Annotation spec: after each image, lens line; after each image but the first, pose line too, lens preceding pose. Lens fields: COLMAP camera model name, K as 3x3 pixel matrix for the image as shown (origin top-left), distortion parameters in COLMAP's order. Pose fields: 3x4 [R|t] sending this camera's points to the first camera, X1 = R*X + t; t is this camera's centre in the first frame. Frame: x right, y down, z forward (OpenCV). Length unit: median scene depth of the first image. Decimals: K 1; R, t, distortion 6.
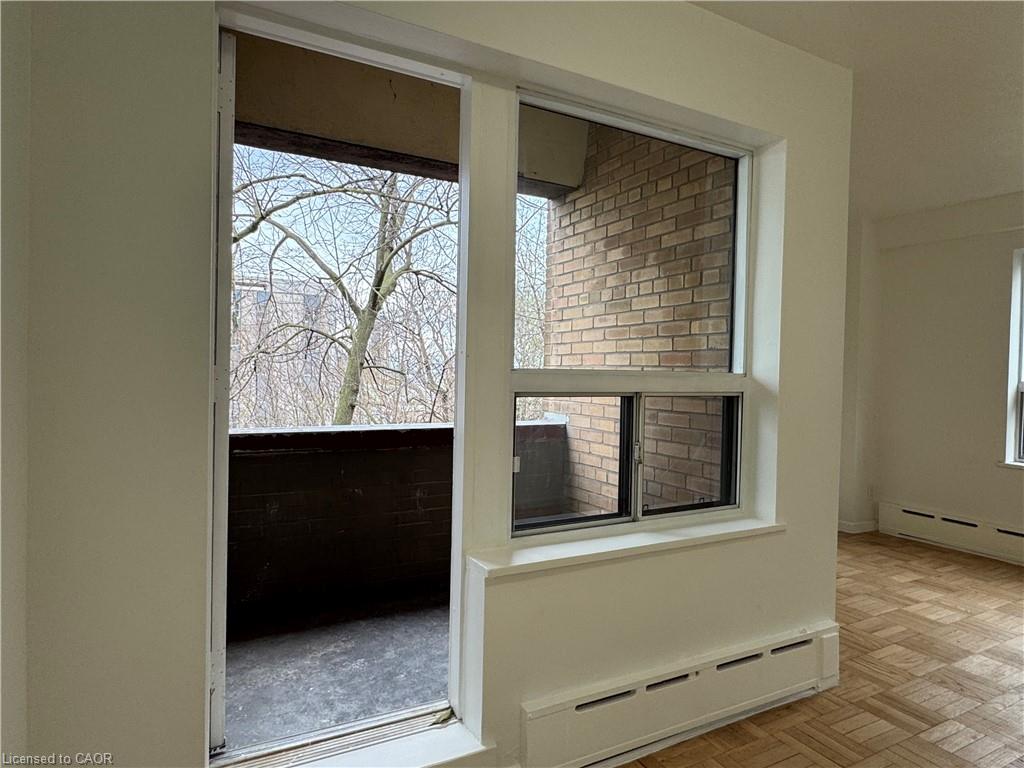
lens RADIAL K [[608.2, 0, 510.6], [0, 608.2, 377.3], [0, 0, 1]] dist [-0.000500, 0.000493]
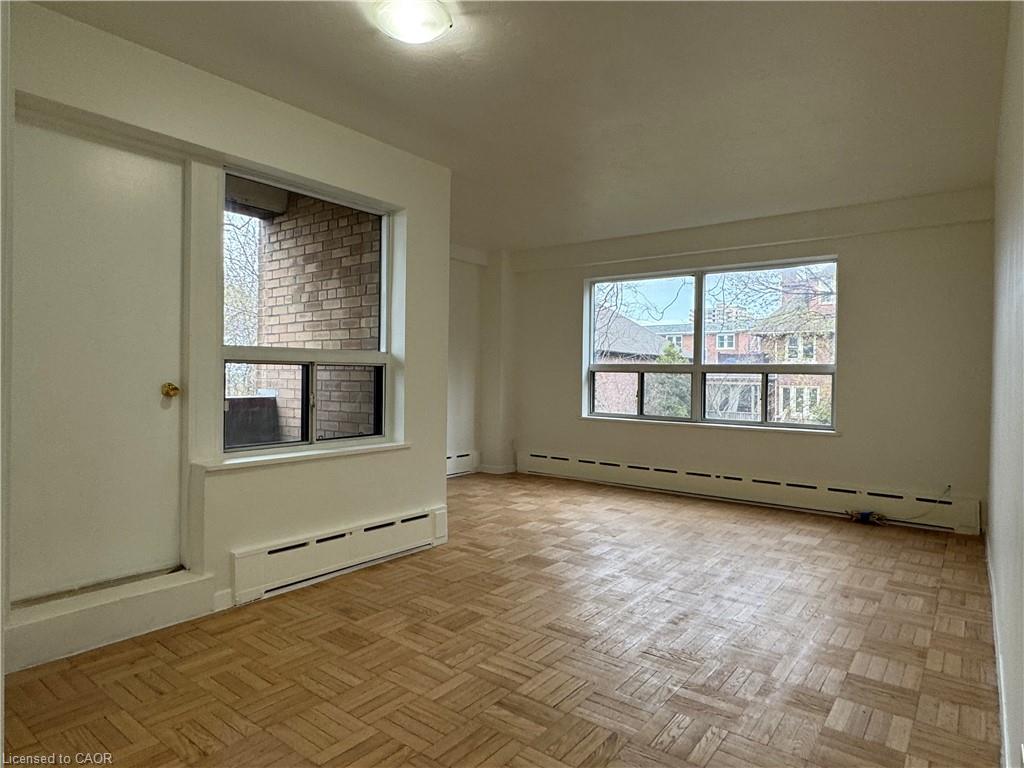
lens RADIAL K [[608.2, 0, 510.6], [0, 608.2, 377.3], [0, 0, 1]] dist [-0.000500, 0.000493]
pose [[0.912508, -0.011022, 0.408910, 0.023738], [0.010734, 0.999938, 0.002998, 0.045688], [-0.408917, 0.001653, 0.912570, -0.451506]]
